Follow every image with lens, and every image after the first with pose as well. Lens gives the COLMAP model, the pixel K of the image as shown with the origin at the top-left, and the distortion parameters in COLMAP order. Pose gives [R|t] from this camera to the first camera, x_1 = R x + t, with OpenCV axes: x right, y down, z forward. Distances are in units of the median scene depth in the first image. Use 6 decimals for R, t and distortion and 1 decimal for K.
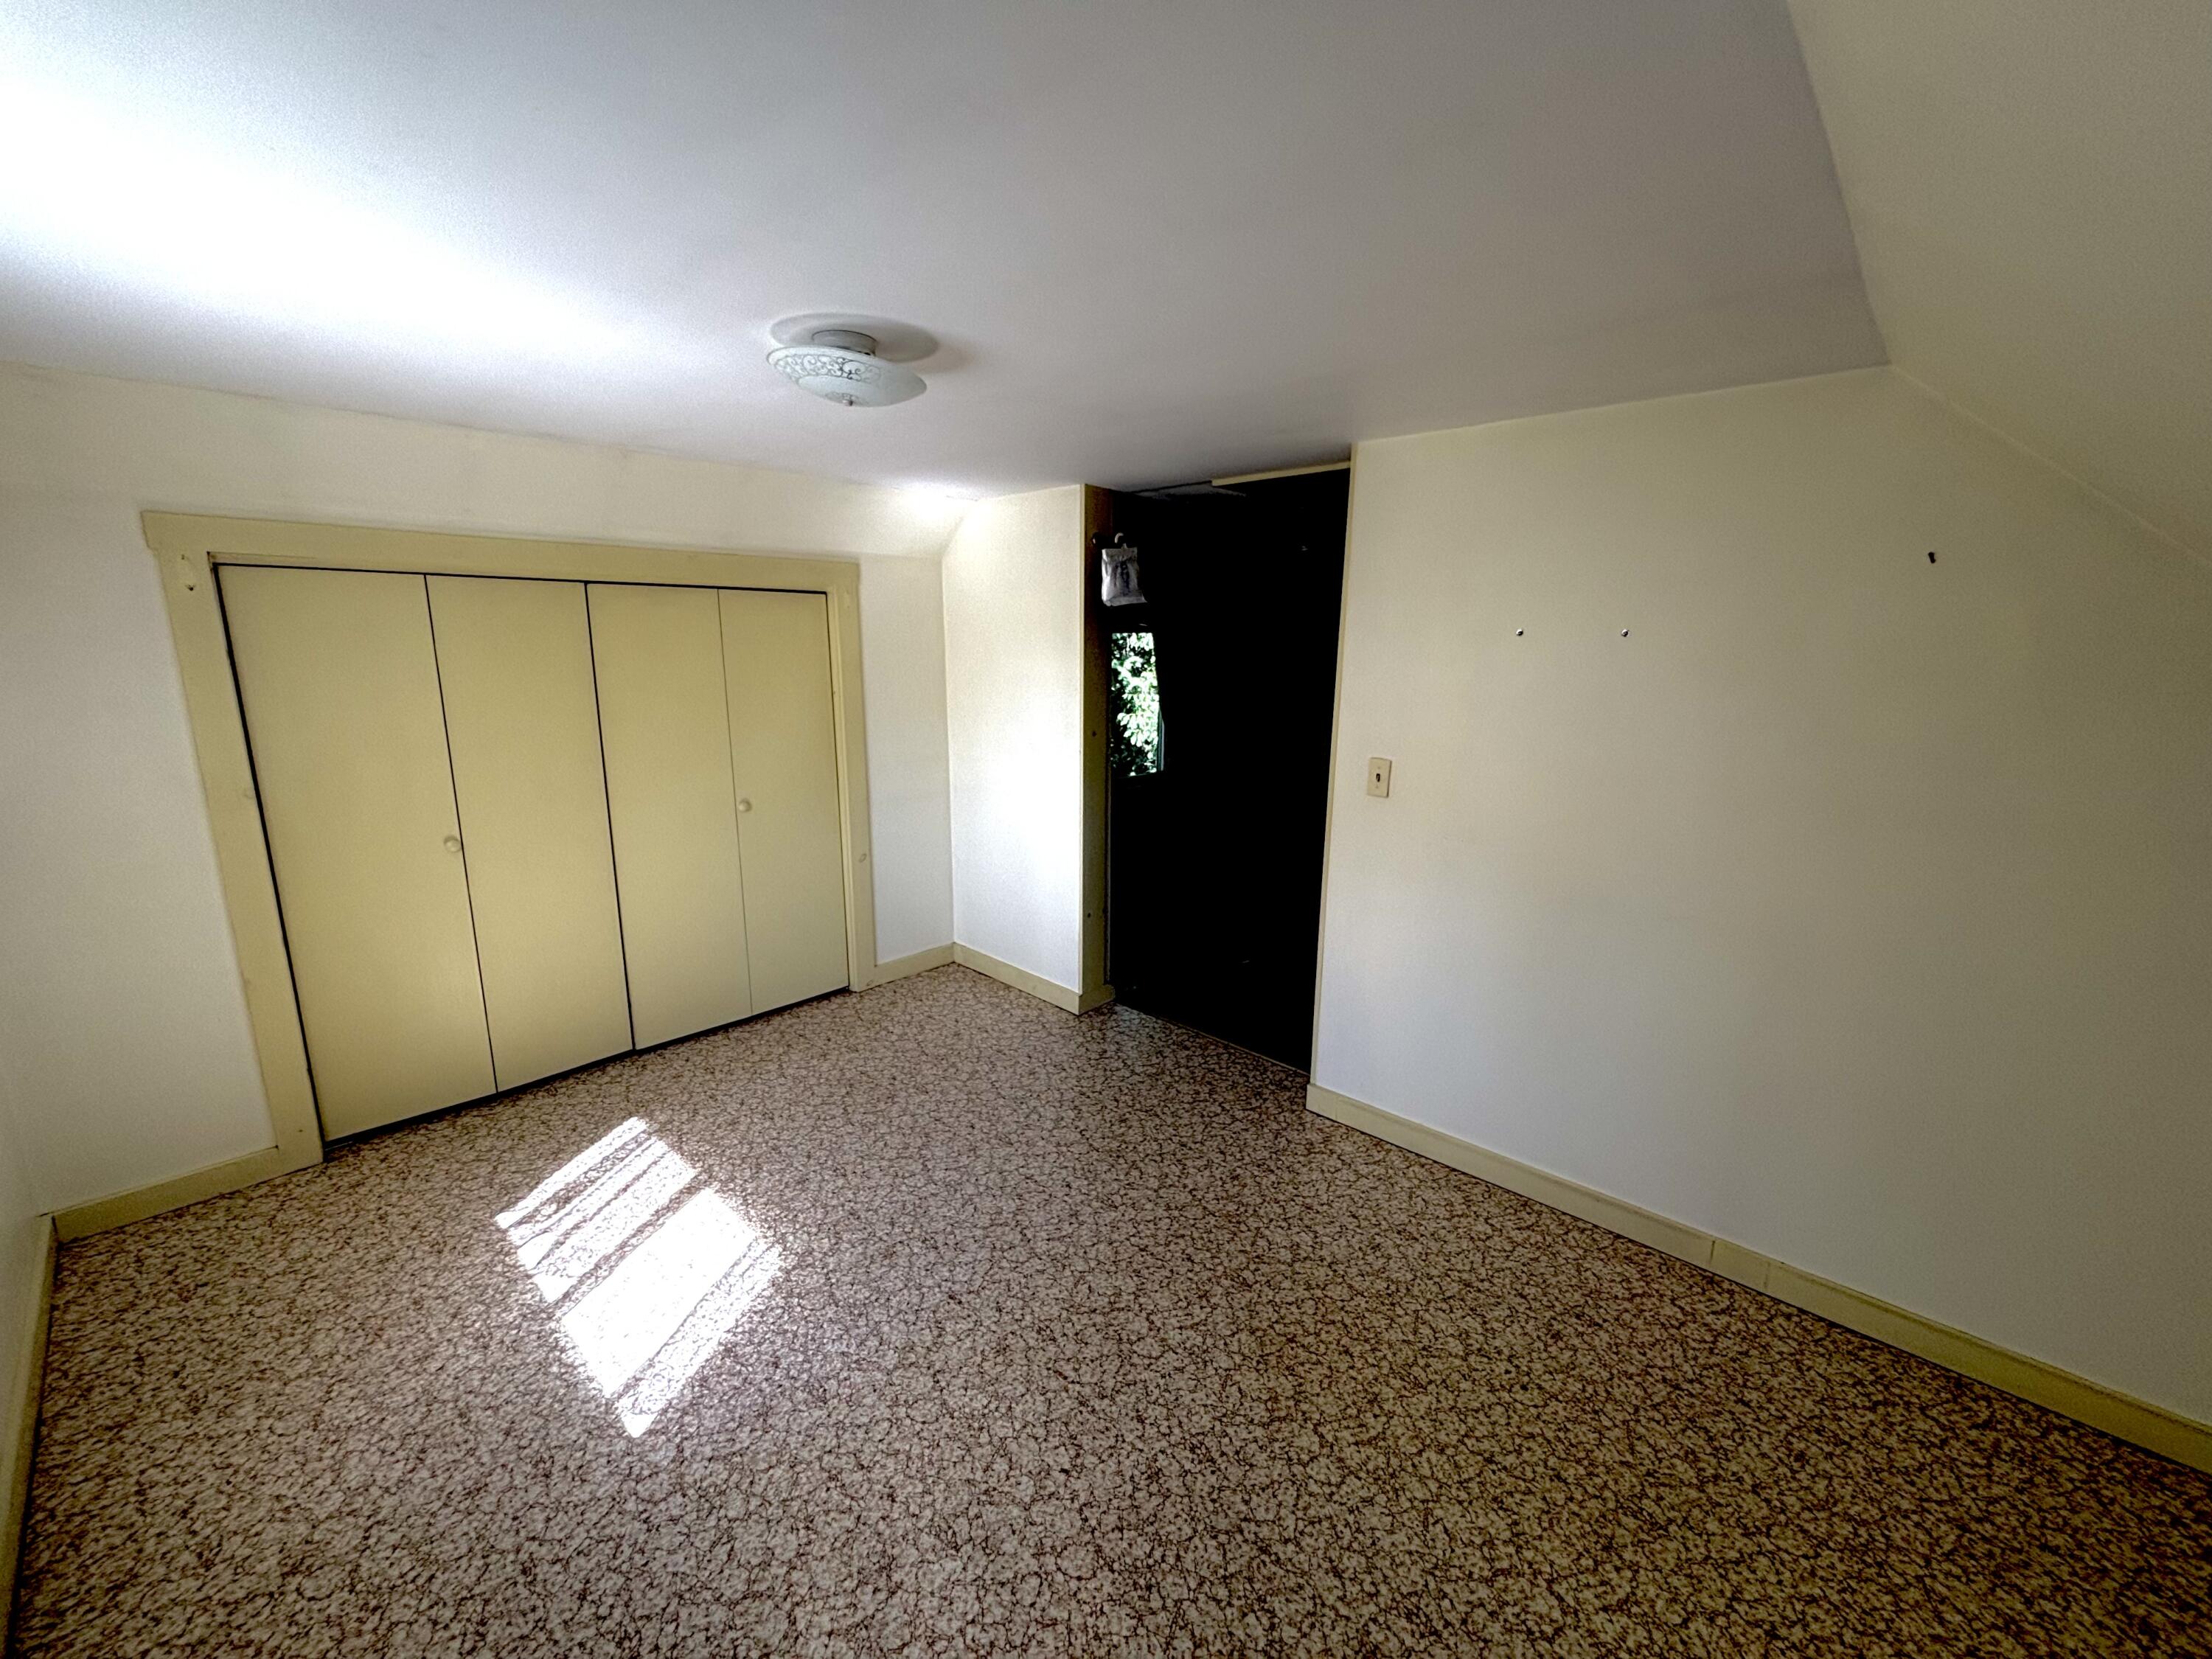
lens RADIAL K [[898.4, 0, 1110.8], [0, 898.4, 830.3], [0, 0, 1]] dist [-0.001032, 0.000285]
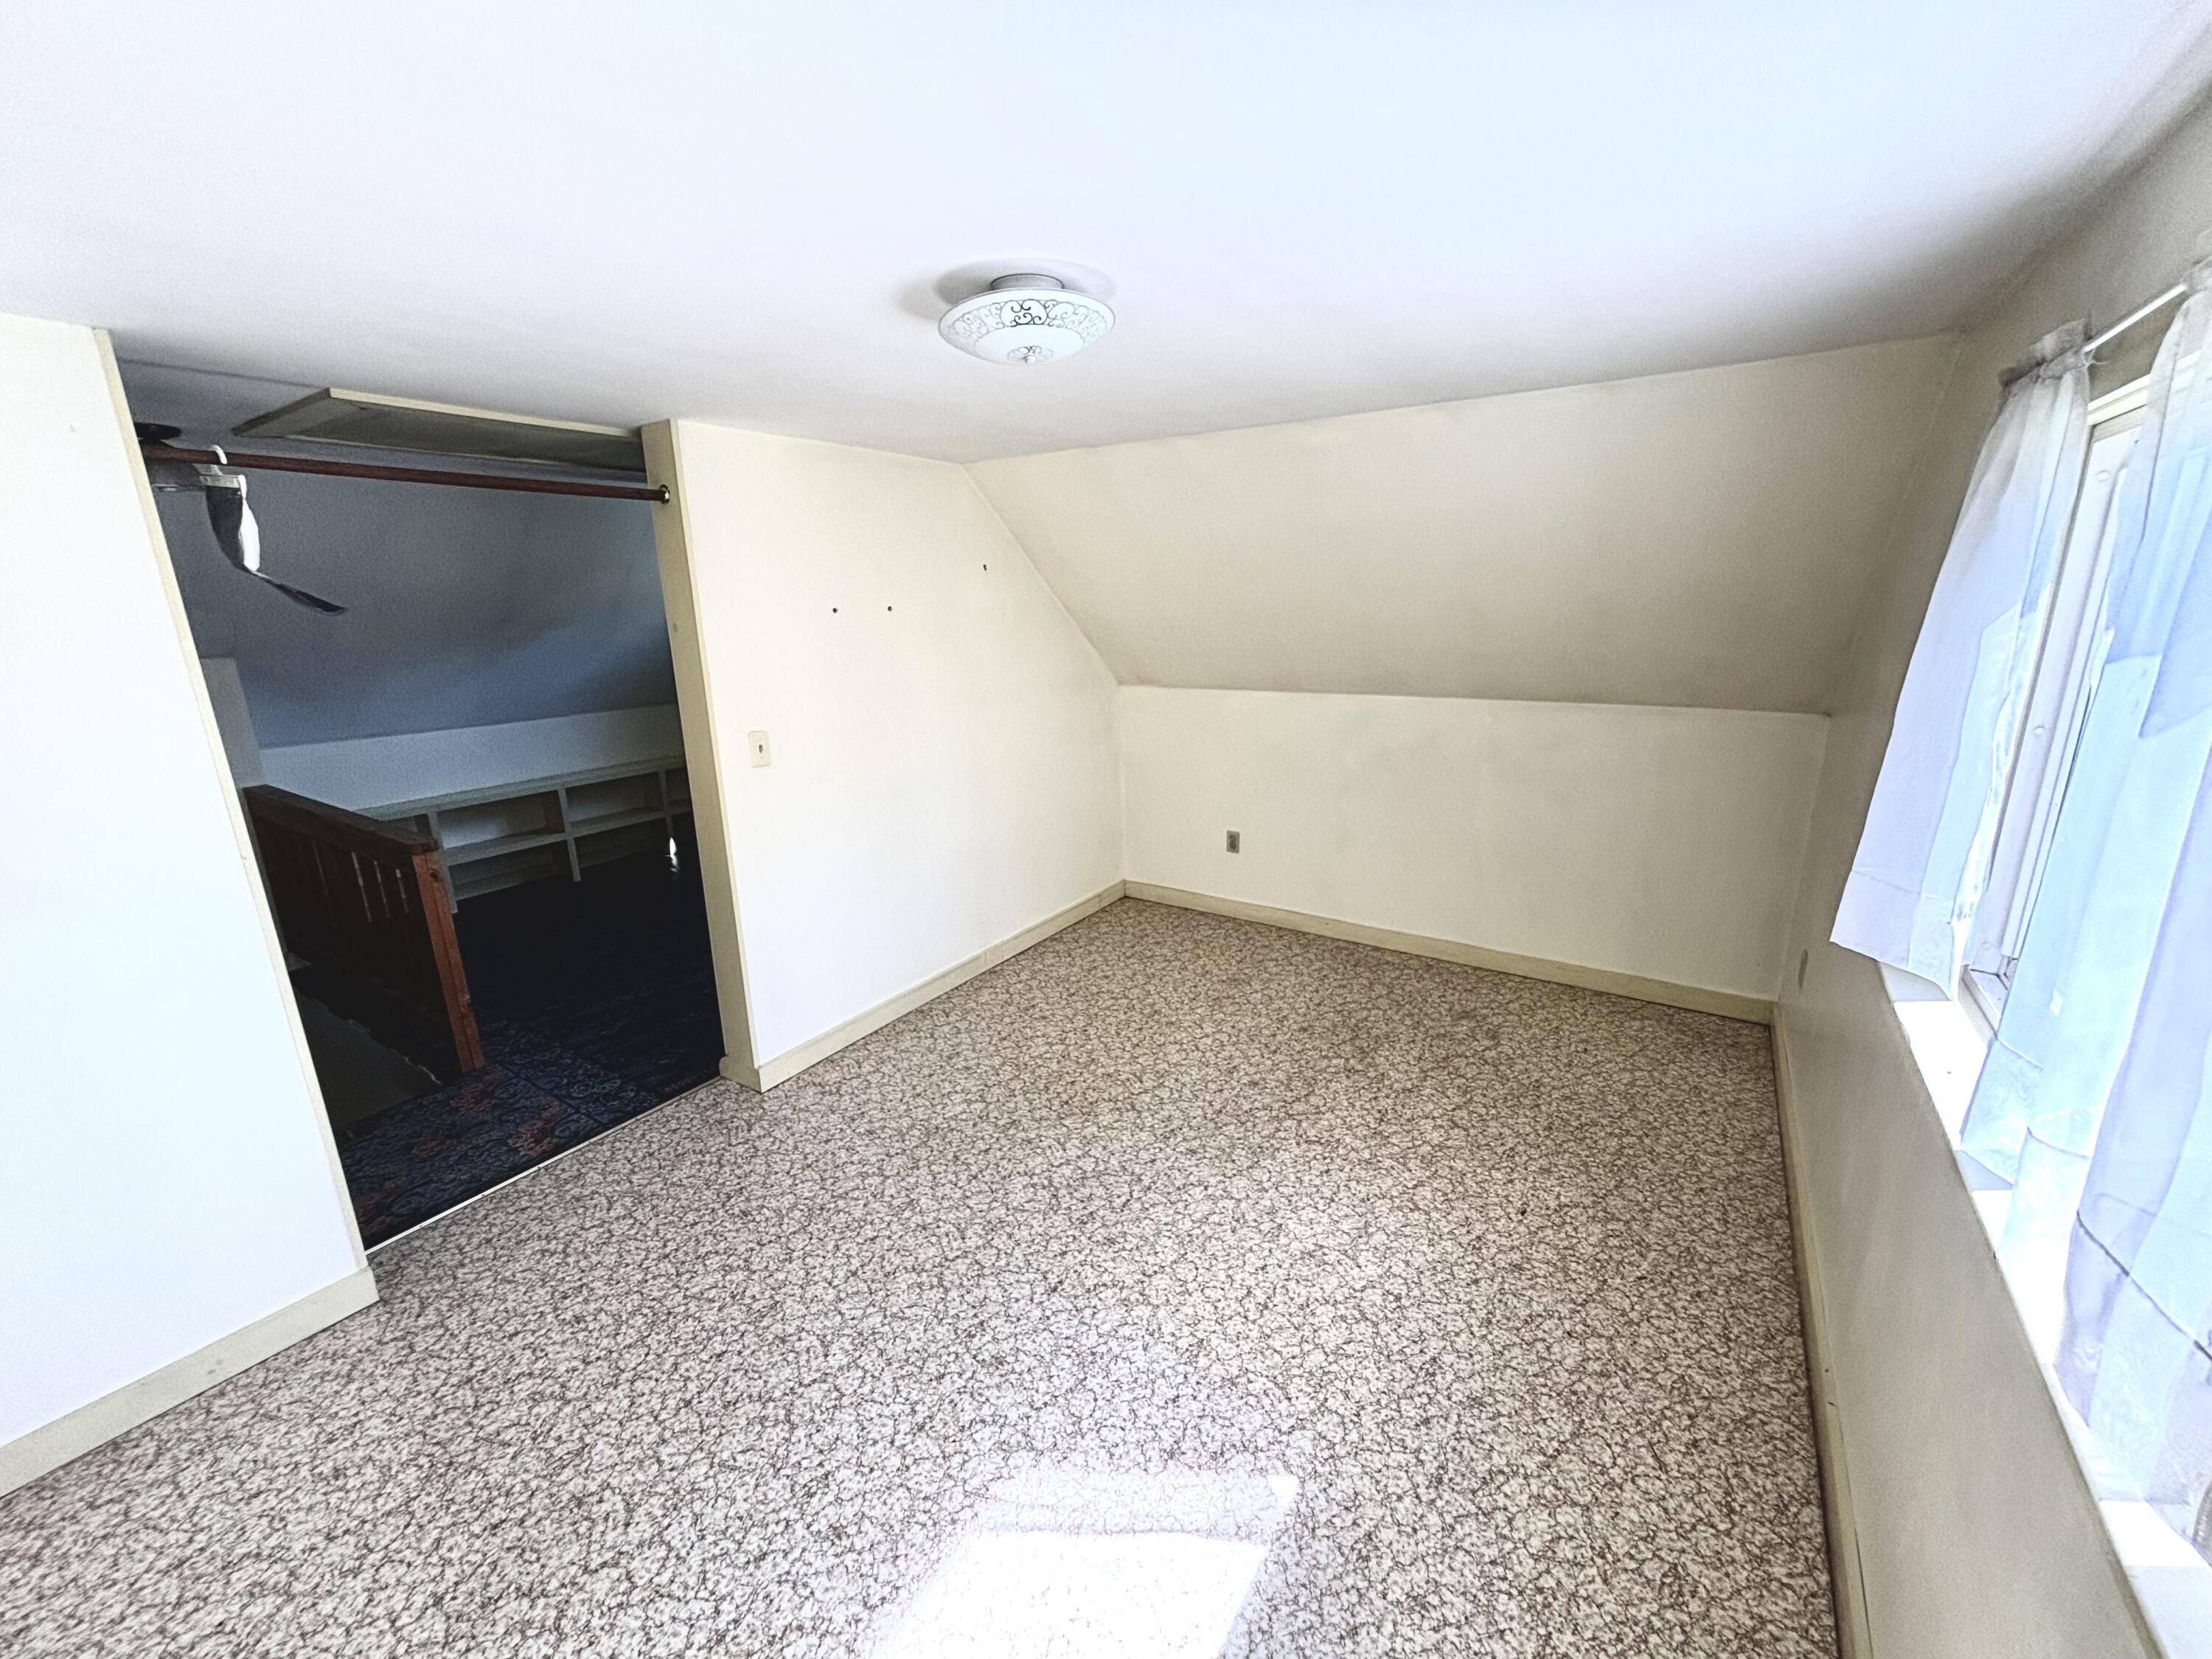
lens RADIAL K [[881.1, 0, 1138.4], [0, 881.1, 838.7], [0, 0, 1]] dist [-0.043742, 0.021686]
pose [[-0.194842, -0.254612, 0.947211, -0.458094], [0.222261, 0.929137, 0.295473, -0.095261], [-0.955320, 0.268099, -0.124444, 0.423866]]
